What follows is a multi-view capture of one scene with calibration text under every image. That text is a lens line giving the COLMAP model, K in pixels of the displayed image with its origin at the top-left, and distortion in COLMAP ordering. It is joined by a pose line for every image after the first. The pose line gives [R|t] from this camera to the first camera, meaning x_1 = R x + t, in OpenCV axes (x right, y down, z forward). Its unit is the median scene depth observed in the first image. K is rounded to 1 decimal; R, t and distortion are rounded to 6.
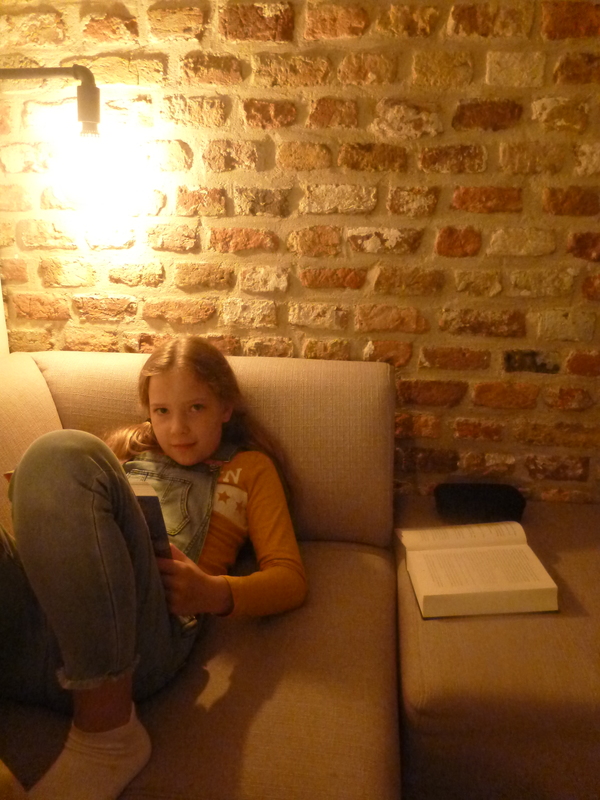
lens RADIAL K [[662.6, 0, 298.3], [0, 662.6, 403.2], [0, 0, 1]] dist [-0.015847, -0.003064]
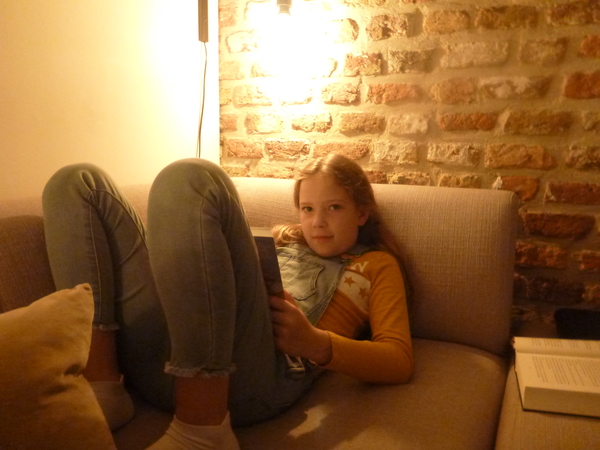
lens RADIAL K [[496.9, 0, 302.9], [0, 496.9, 222.4], [0, 0, 1]] dist [-0.015847, -0.003064]
pose [[0.940878, 0.057985, -0.333747, 0.084784], [-0.110014, 0.984140, -0.139161, 0.147391], [0.320385, 0.167651, 0.932334, 0.117168]]
